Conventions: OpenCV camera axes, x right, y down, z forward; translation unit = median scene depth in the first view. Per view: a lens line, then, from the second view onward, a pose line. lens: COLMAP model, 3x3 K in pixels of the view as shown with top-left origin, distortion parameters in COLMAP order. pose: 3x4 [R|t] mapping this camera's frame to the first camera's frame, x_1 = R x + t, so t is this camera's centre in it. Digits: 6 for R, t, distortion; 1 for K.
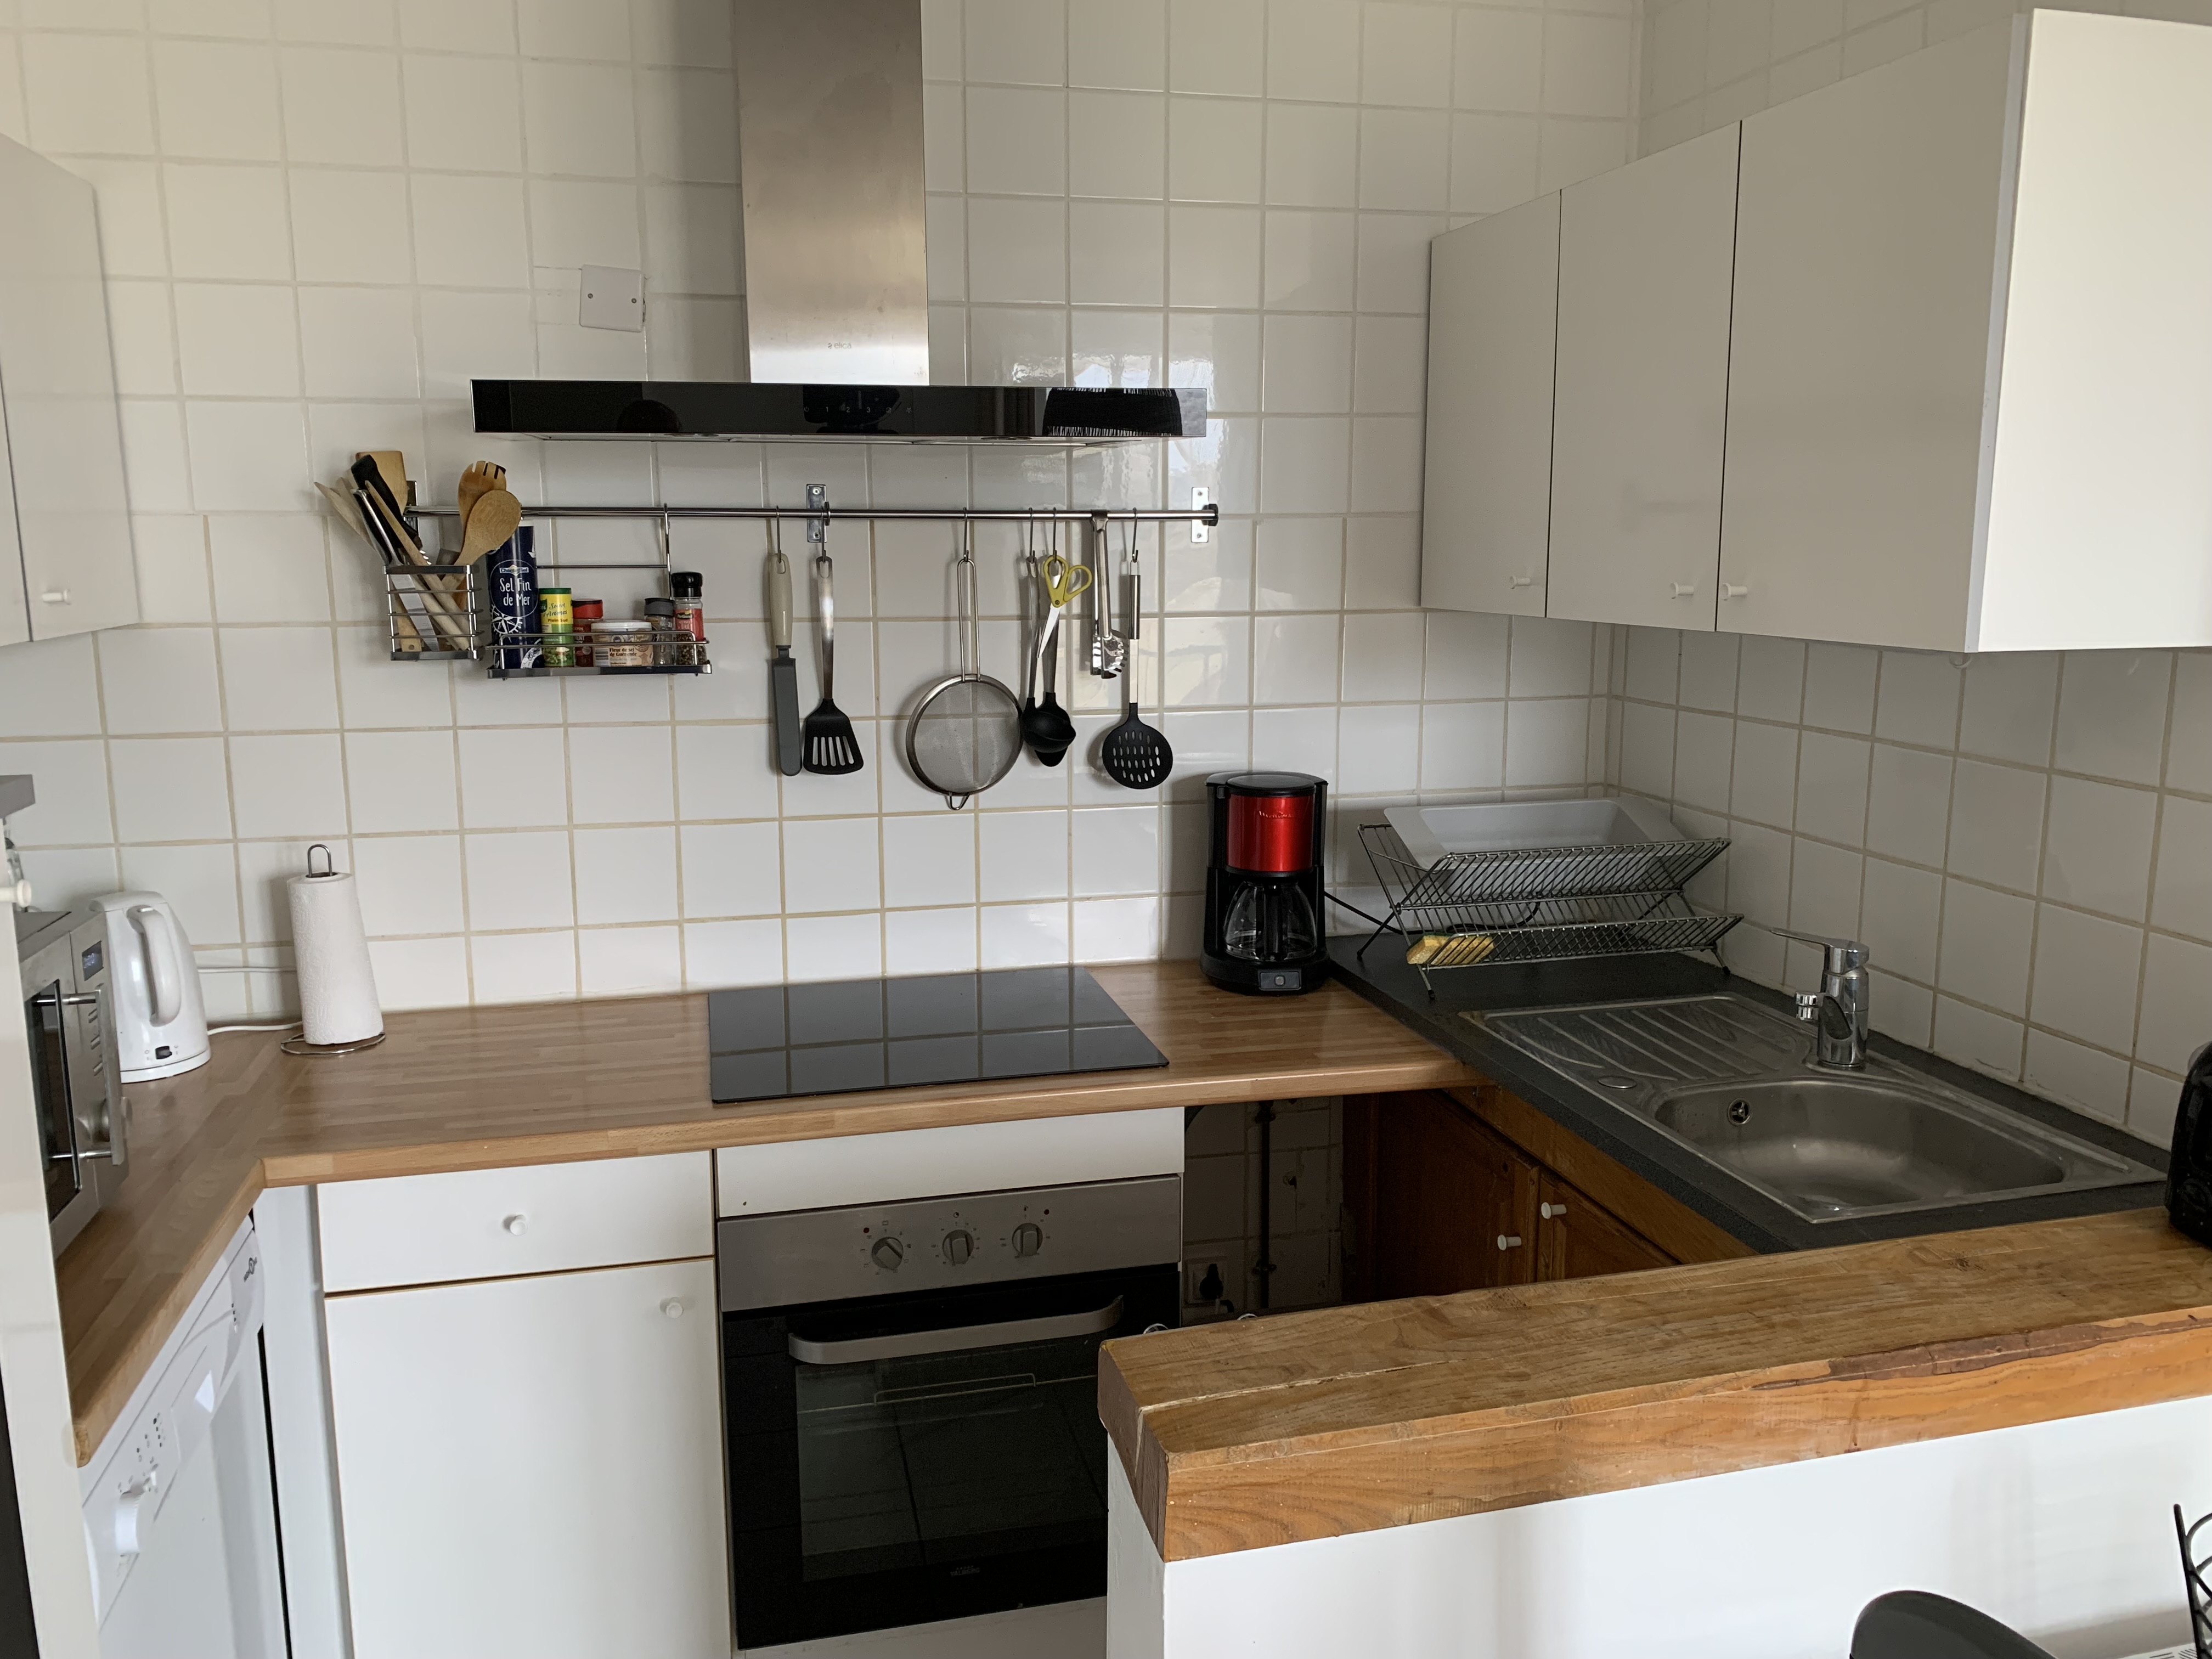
lens RADIAL K [[1688.6, 0, 1101.7], [0, 1688.6, 825.9], [0, 0, 1]] dist [-0.016459, -0.004044]
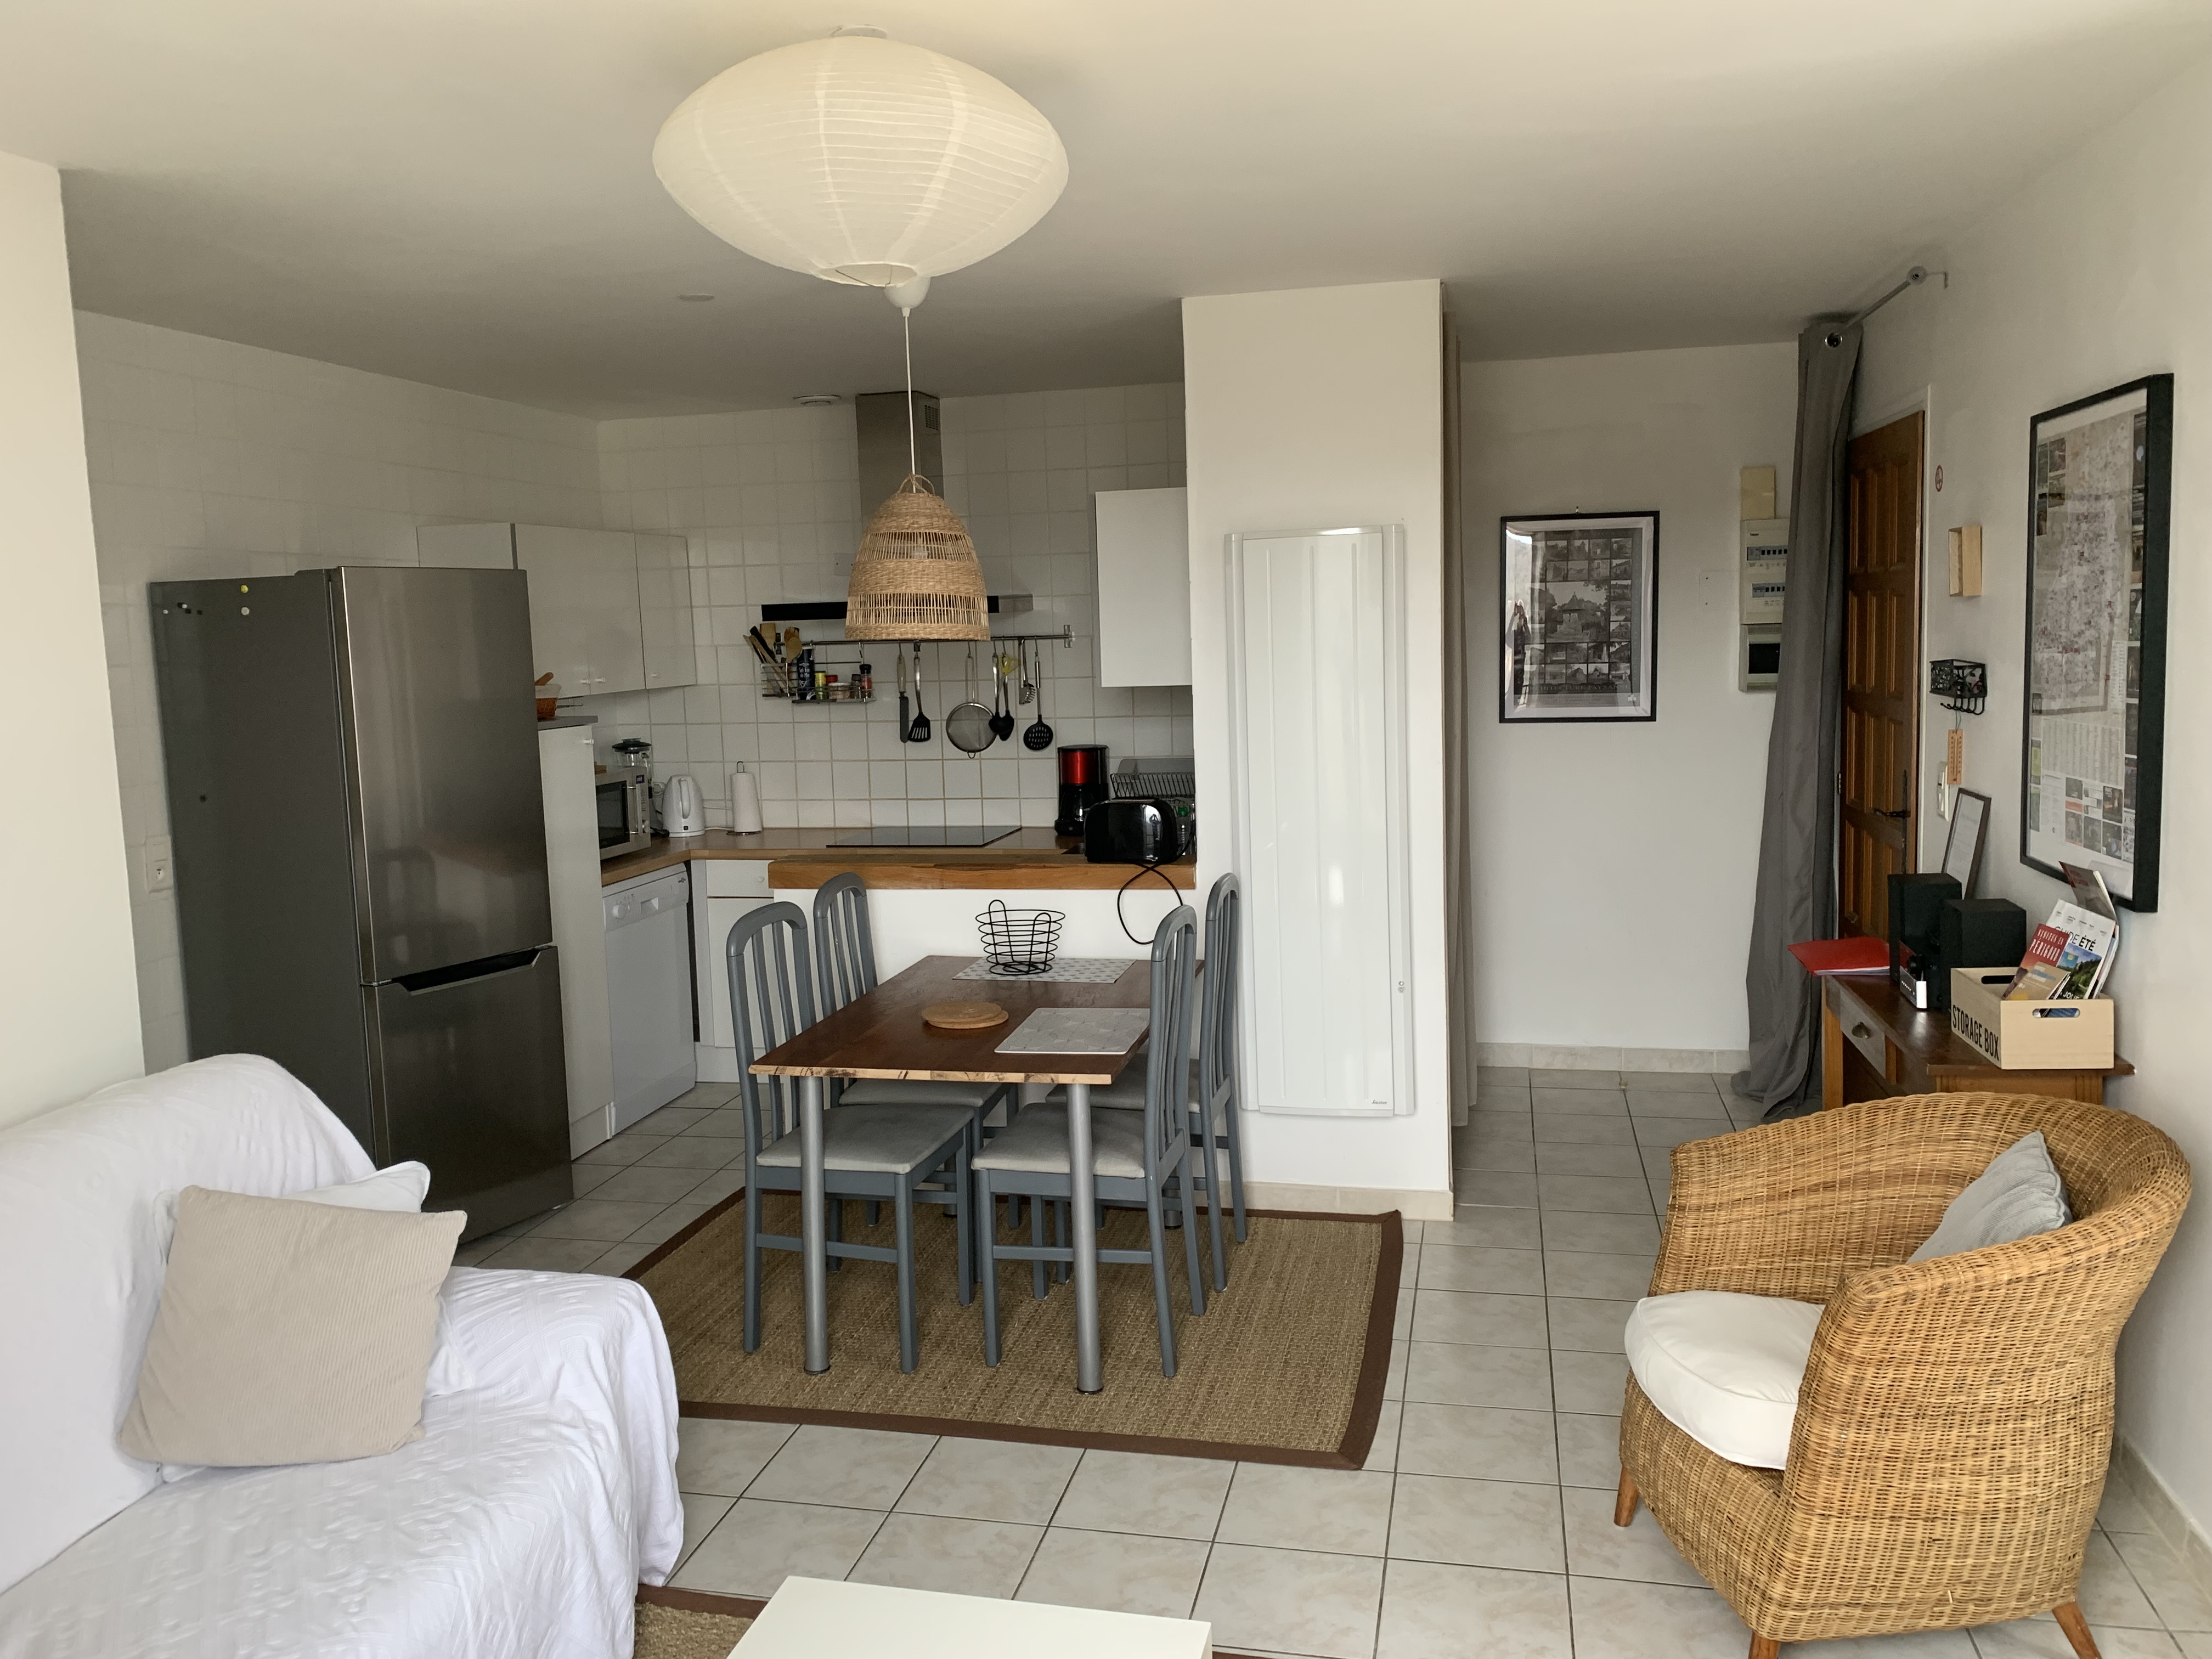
lens RADIAL K [[1688.6, 0, 1108.8], [0, 1688.6, 827.5], [0, 0, 1]] dist [-0.016459, -0.004044]
pose [[0.891442, 0.028846, -0.452215, 1.255666], [-0.048316, 0.998333, -0.031564, 0.165284], [0.450551, 0.049987, 0.891350, -1.139461]]
